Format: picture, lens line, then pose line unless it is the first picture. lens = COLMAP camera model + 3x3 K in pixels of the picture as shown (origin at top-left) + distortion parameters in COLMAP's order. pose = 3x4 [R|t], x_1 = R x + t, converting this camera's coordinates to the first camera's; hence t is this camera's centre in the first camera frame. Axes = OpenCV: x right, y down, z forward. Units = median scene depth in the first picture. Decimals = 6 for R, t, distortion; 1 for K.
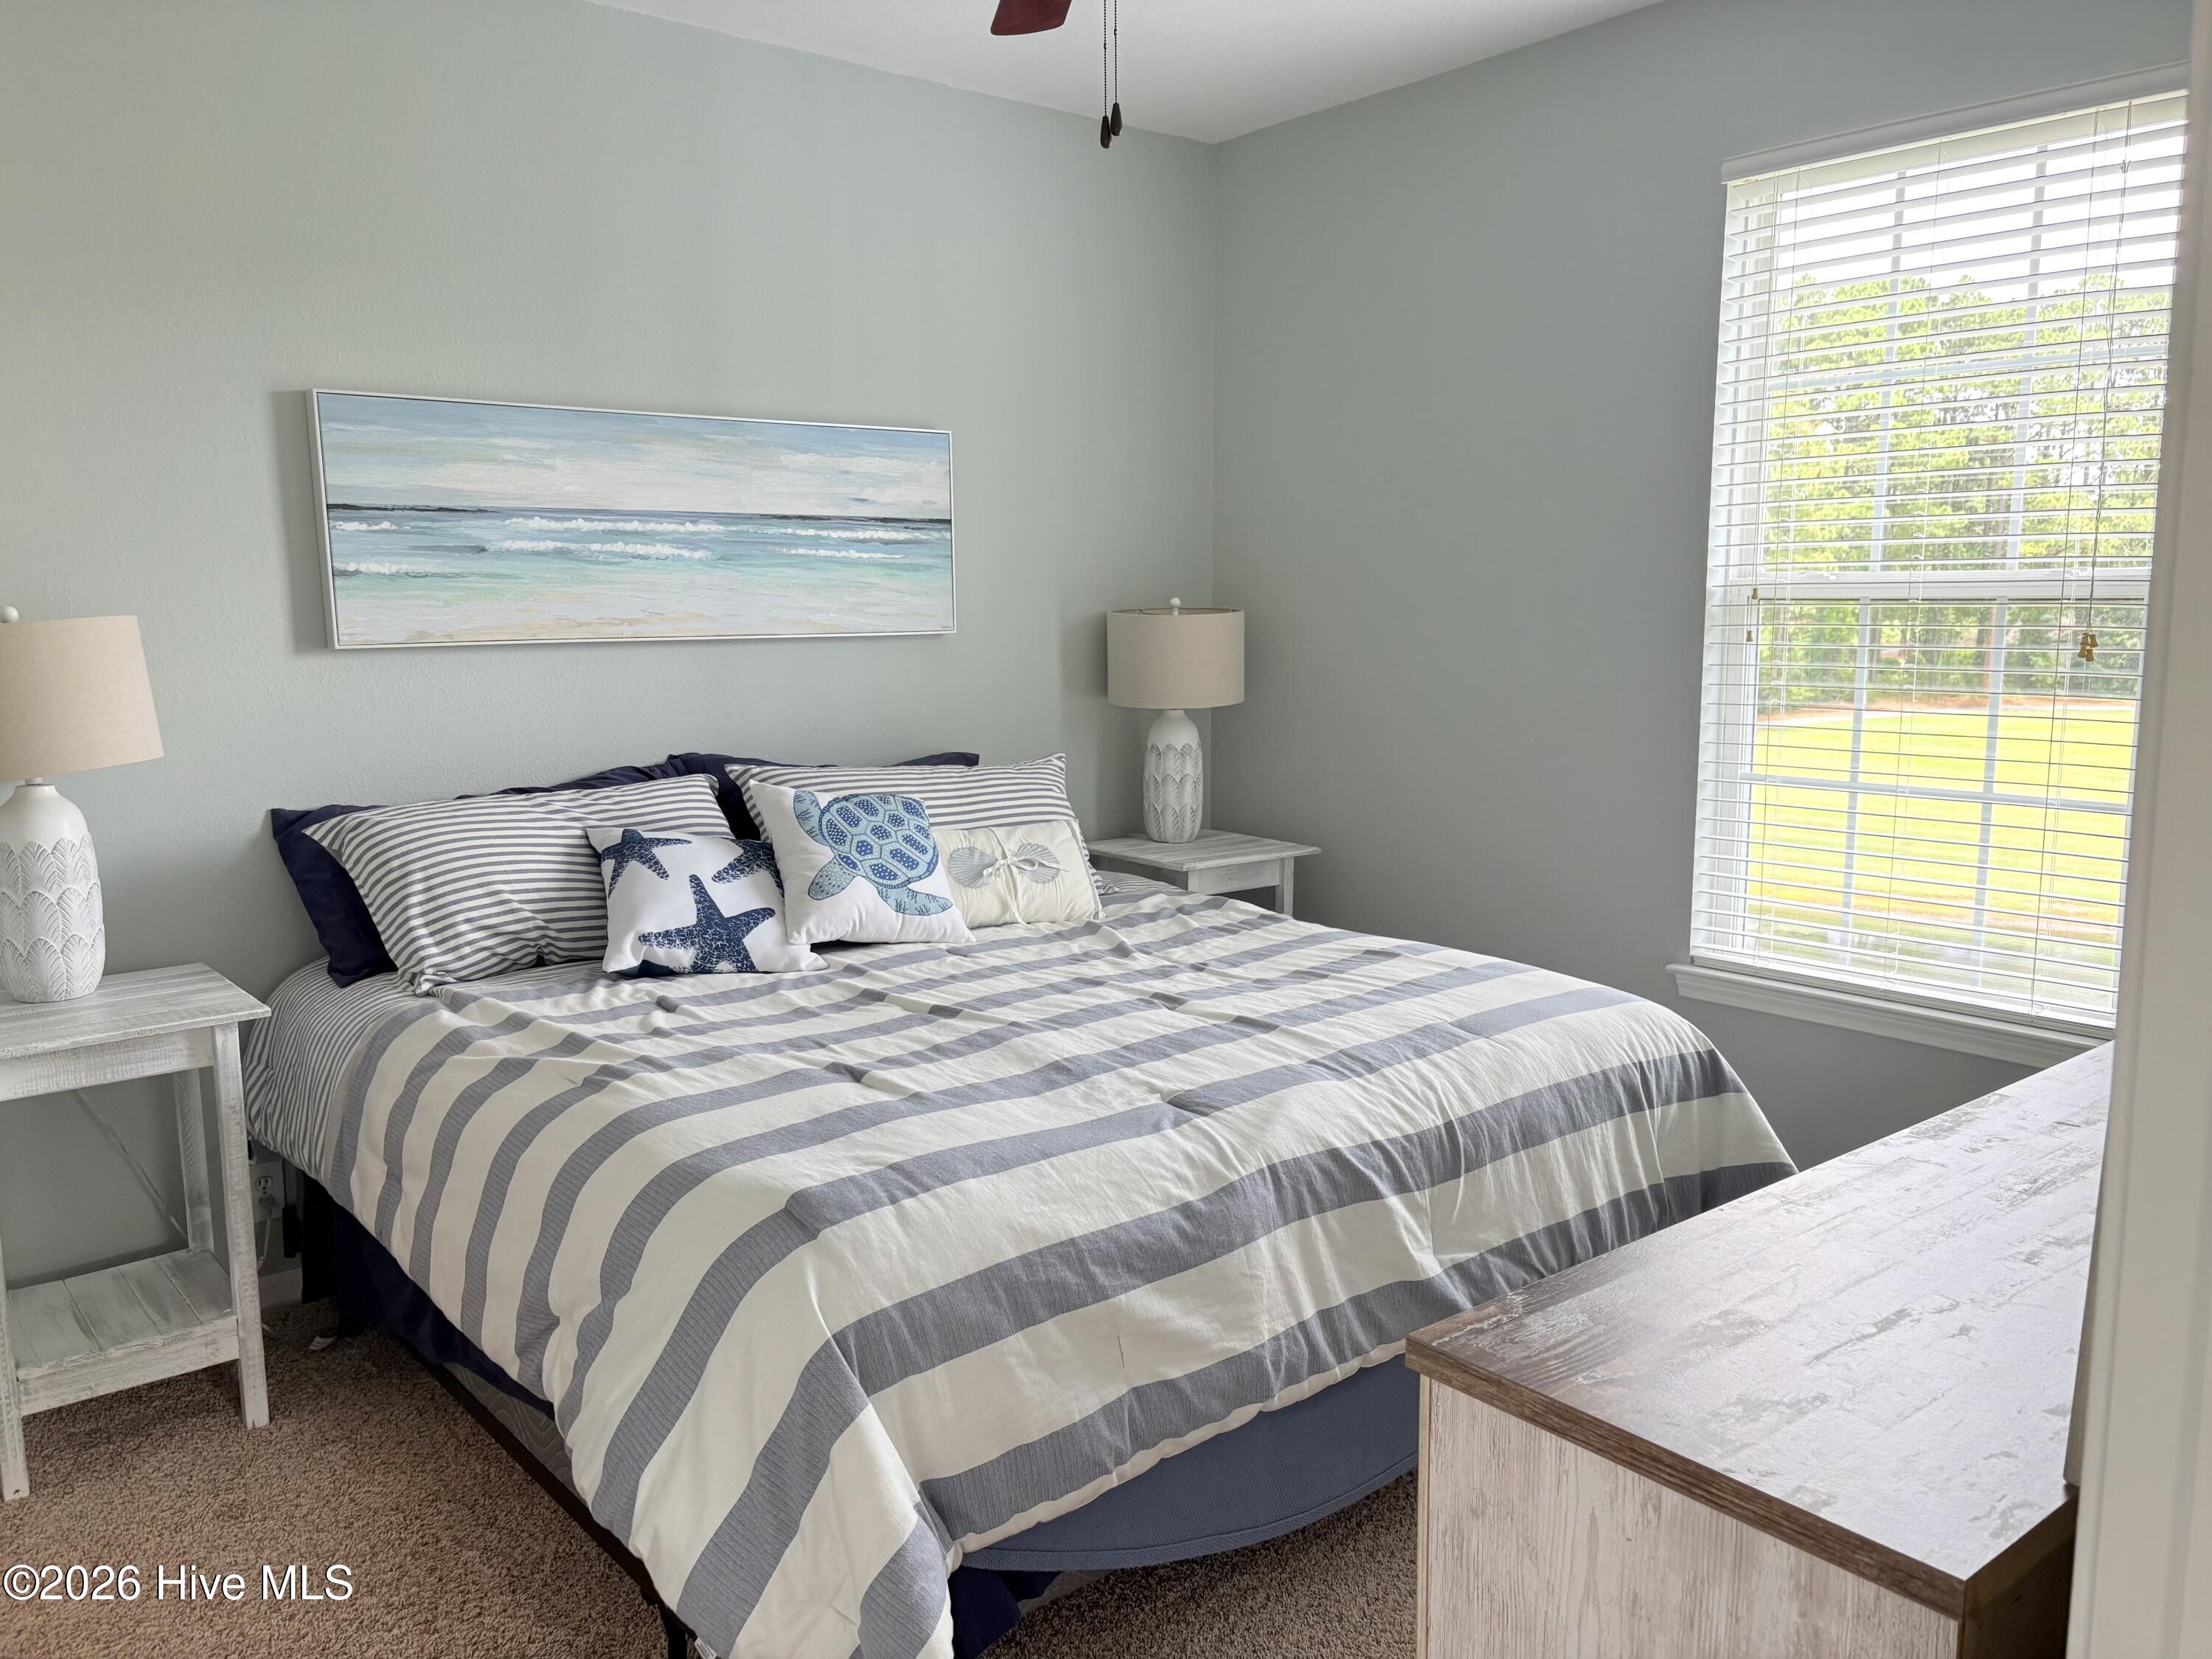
lens RADIAL K [[1675.7, 0, 1097.2], [0, 1675.7, 839.7], [0, 0, 1]] dist [0.055588, -0.048001]
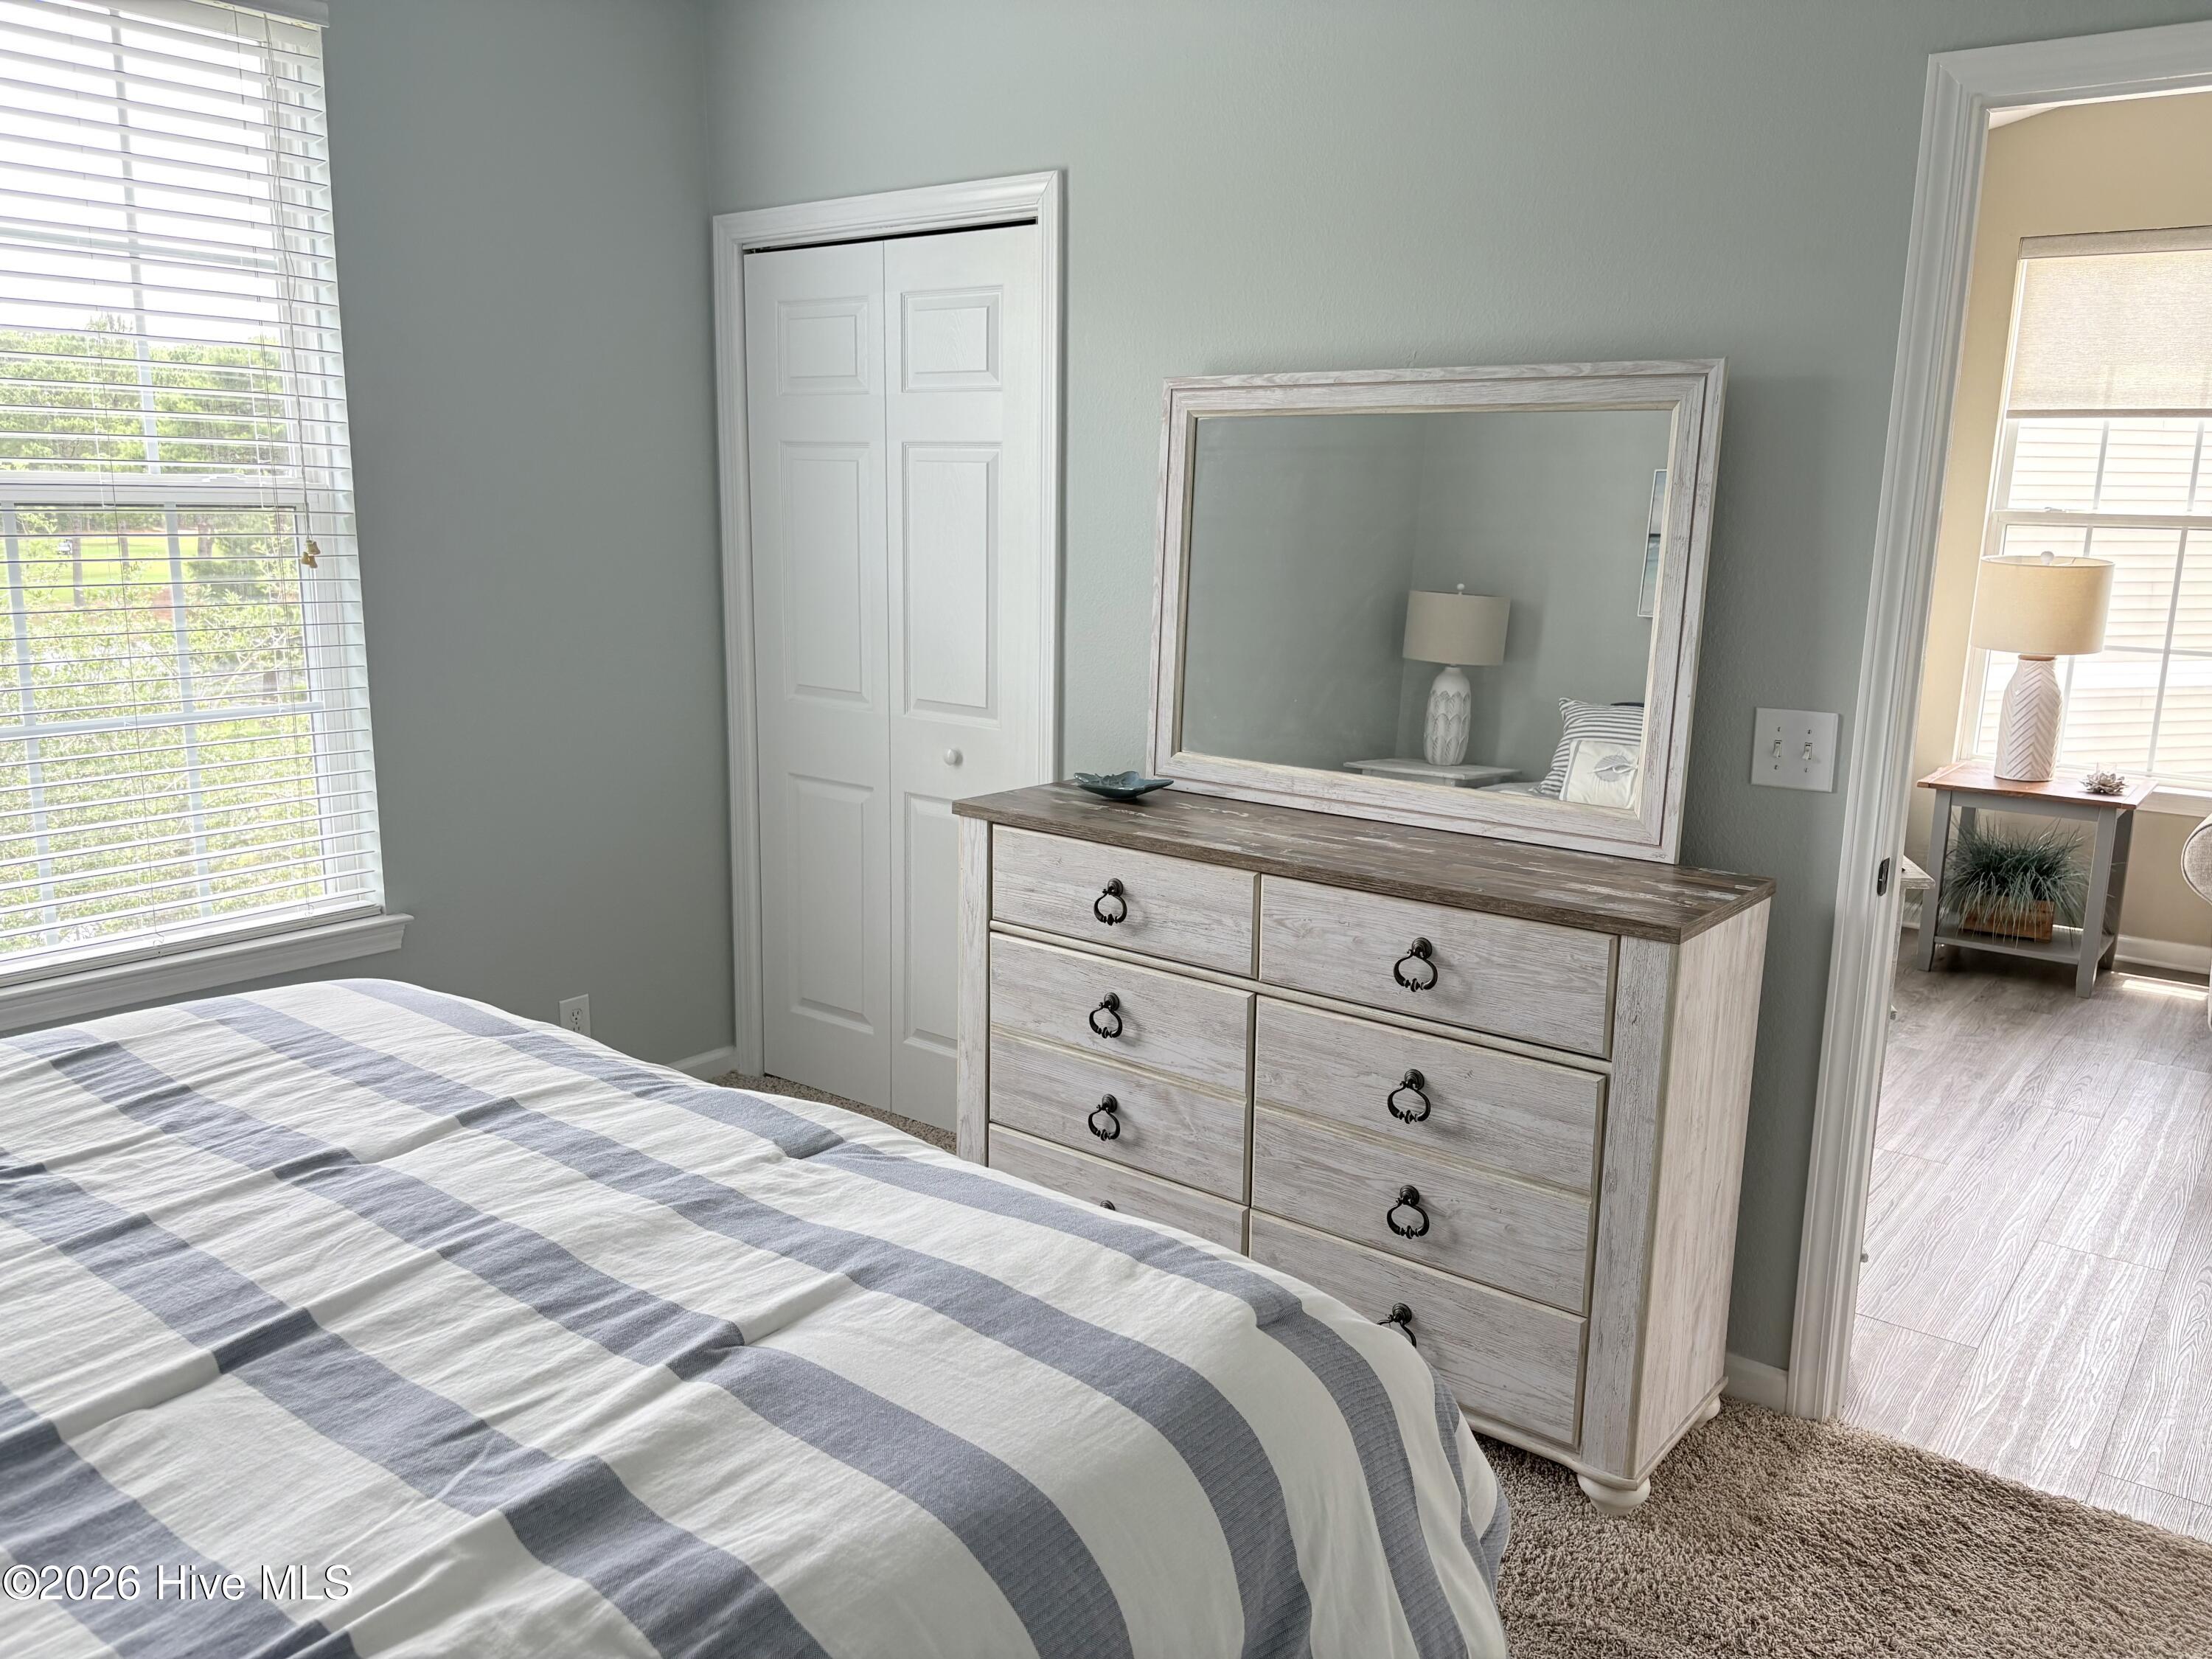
lens RADIAL K [[1675.7, 0, 1097.2], [0, 1675.7, 839.7], [0, 0, 1]] dist [0.055588, -0.048001]
pose [[-0.190470, -0.201544, 0.960782, -0.655180], [0.134284, 0.964150, 0.228872, -0.139609], [-0.972465, 0.172611, -0.156577, 0.870004]]
